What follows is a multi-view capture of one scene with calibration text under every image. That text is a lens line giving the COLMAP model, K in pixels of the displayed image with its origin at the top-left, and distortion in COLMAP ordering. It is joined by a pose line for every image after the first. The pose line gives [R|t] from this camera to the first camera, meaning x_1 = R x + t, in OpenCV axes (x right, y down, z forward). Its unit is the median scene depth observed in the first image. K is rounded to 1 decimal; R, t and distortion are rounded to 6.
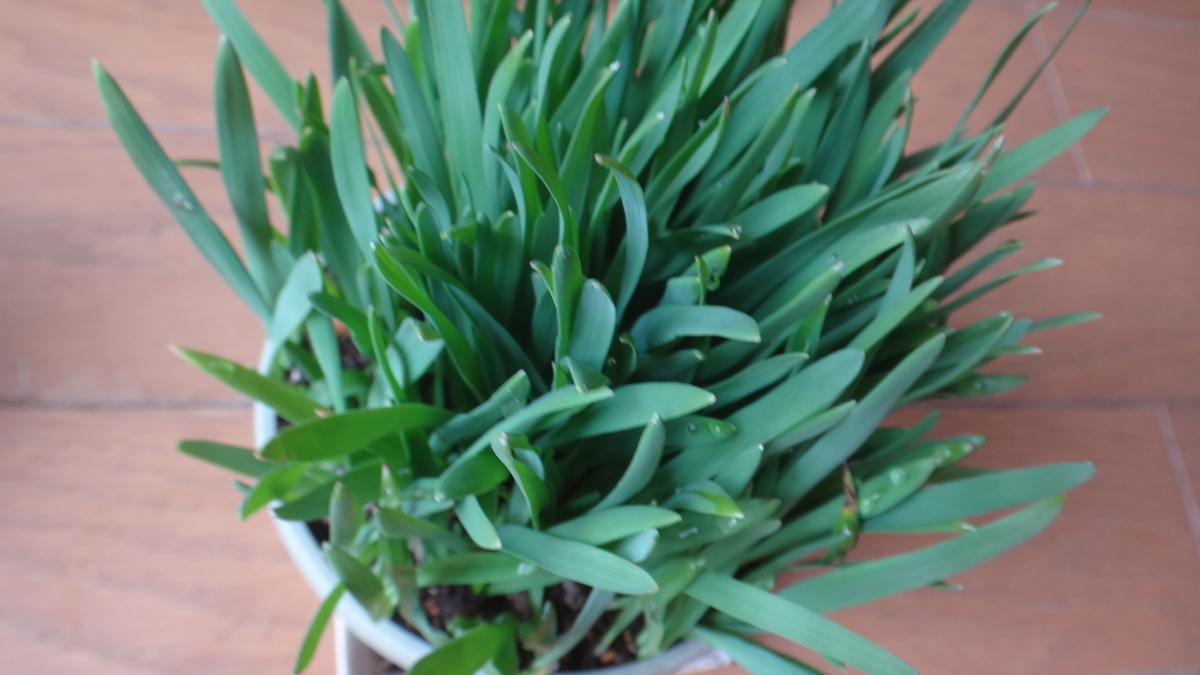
lens RADIAL K [[929.9, 0, 600.0], [0, 929.9, 337.5], [0, 0, 1]] dist [0.004923, -0.111775]
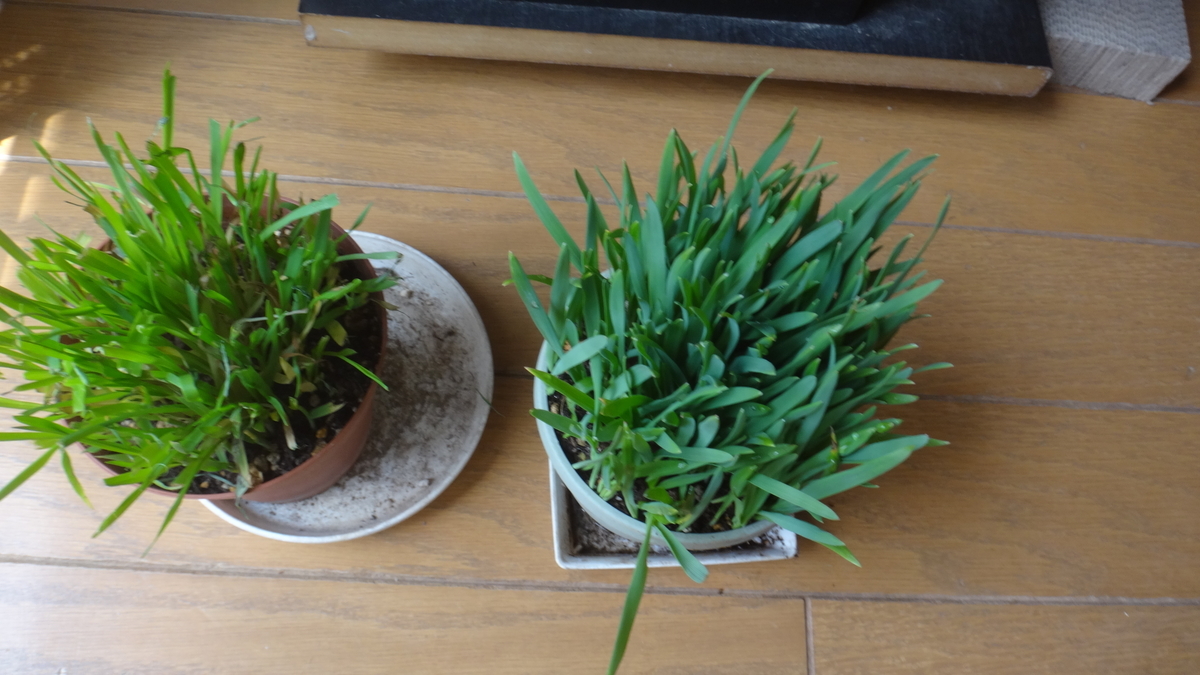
lens RADIAL K [[929.9, 0, 600.0], [0, 929.9, 337.5], [0, 0, 1]] dist [0.004923, -0.111775]
pose [[0.992613, 0.023973, -0.118929, -0.016125], [-0.023789, 0.999713, 0.002965, -0.075799], [0.118966, -0.000113, 0.992898, -1.289526]]
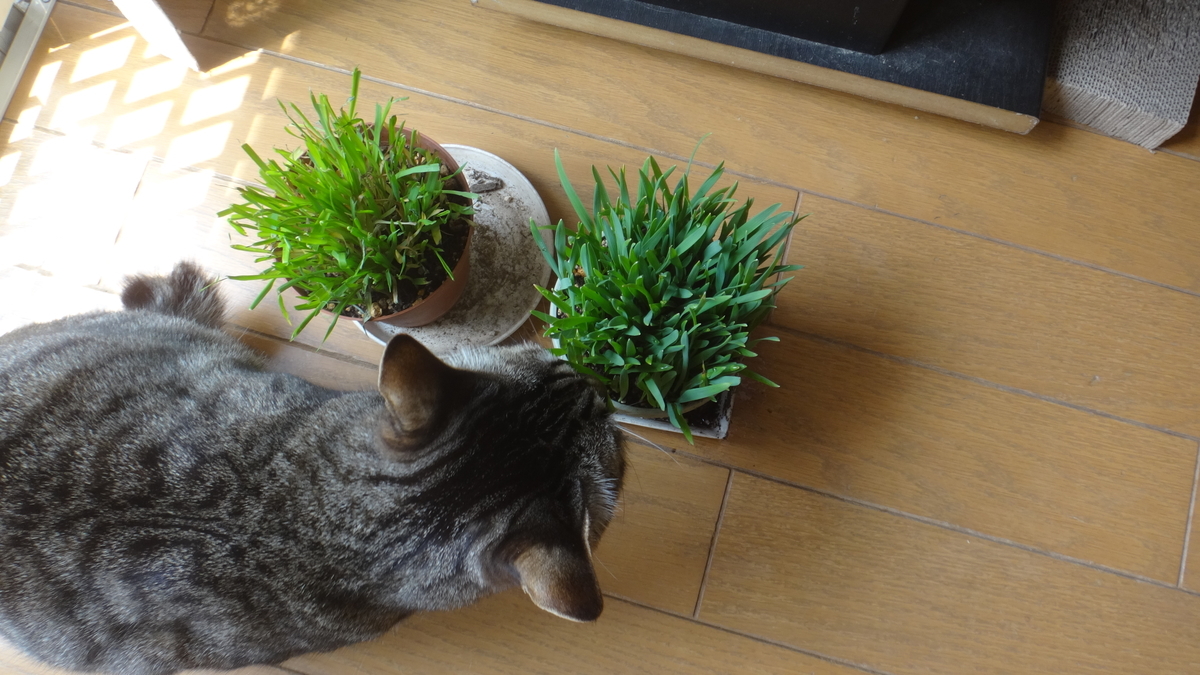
lens RADIAL K [[929.9, 0, 600.0], [0, 929.9, 337.5], [0, 0, 1]] dist [0.004923, -0.111775]
pose [[0.927927, 0.255891, -0.271056, 0.898413], [-0.212326, 0.960499, 0.179888, -0.541372], [0.306381, -0.109371, 0.945605, -2.614120]]
